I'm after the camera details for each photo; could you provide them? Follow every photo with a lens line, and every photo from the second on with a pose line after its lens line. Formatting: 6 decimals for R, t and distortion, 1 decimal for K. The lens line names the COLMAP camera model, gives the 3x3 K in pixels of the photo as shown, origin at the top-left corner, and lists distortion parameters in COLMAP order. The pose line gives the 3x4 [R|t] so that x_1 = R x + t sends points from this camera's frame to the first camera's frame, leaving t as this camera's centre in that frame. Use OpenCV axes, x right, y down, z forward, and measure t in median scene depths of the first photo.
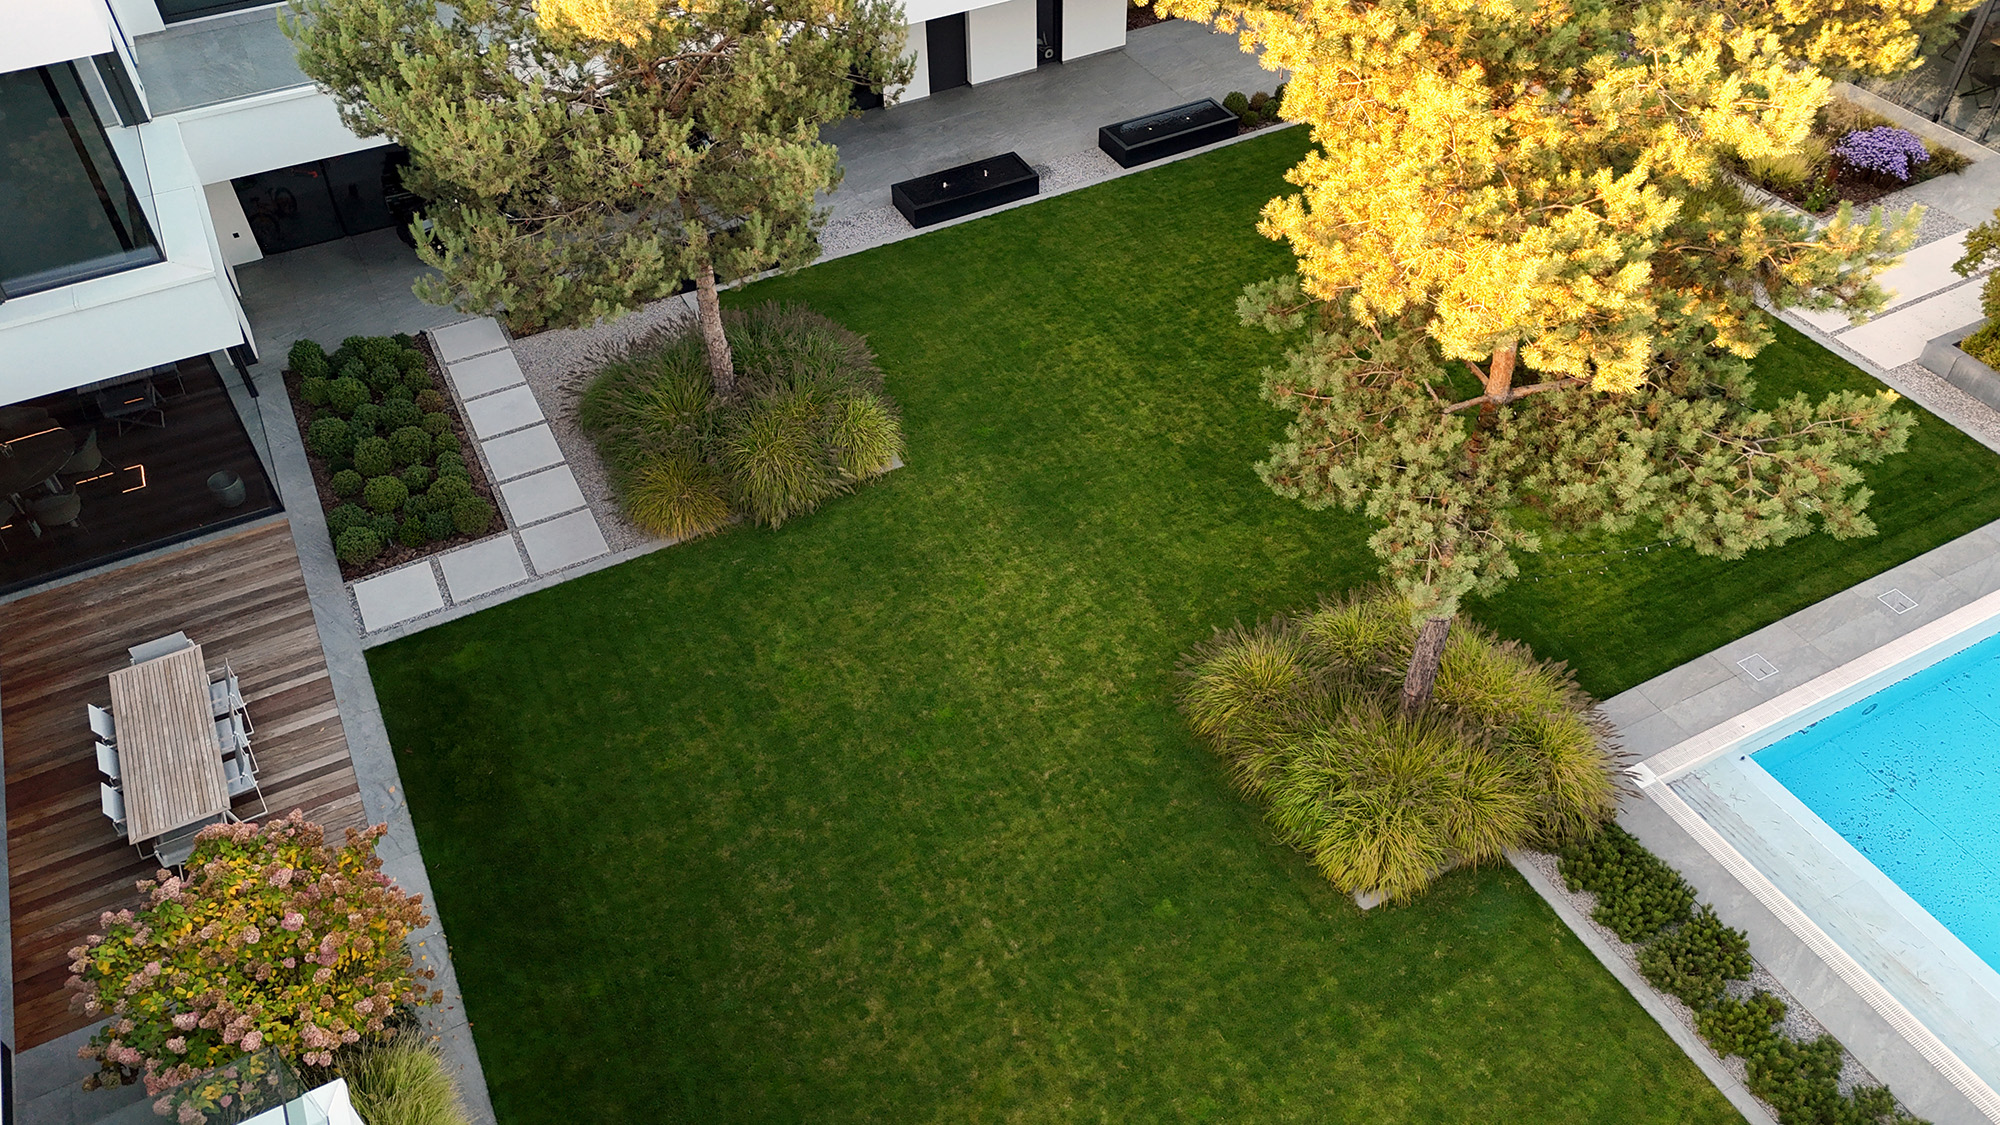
lens RADIAL K [[1468.5, 0, 1000.0], [0, 1468.5, 562.5], [0, 0, 1]] dist [0.103129, -0.091438]
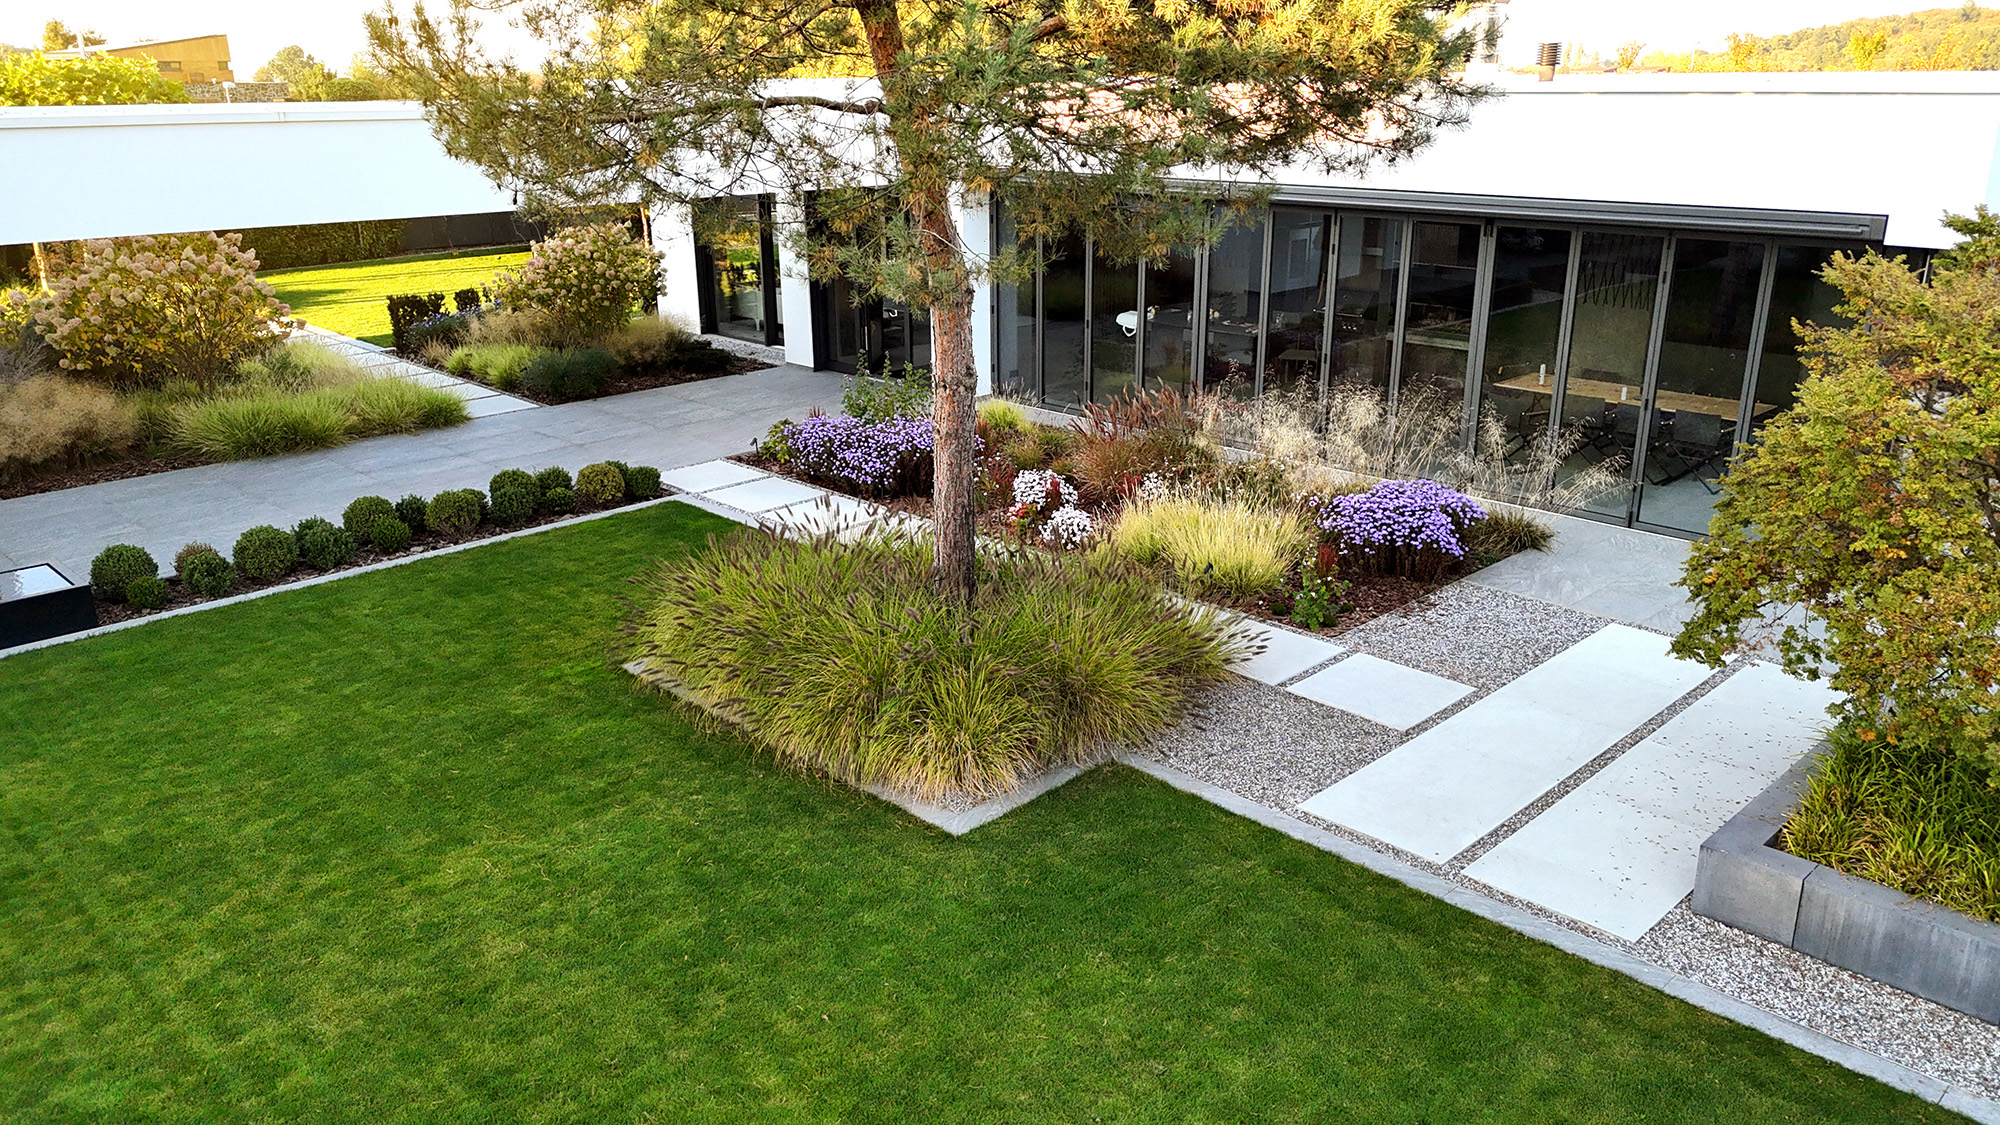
lens RADIAL K [[1468.5, 0, 1000.0], [0, 1468.5, 562.5], [0, 0, 1]] dist [0.103129, -0.091438]
pose [[0.955925, -0.086850, 0.280472, 0.329164], [0.198762, 0.894503, -0.400447, -0.088445], [-0.216104, 0.438544, 0.872340, 0.630604]]
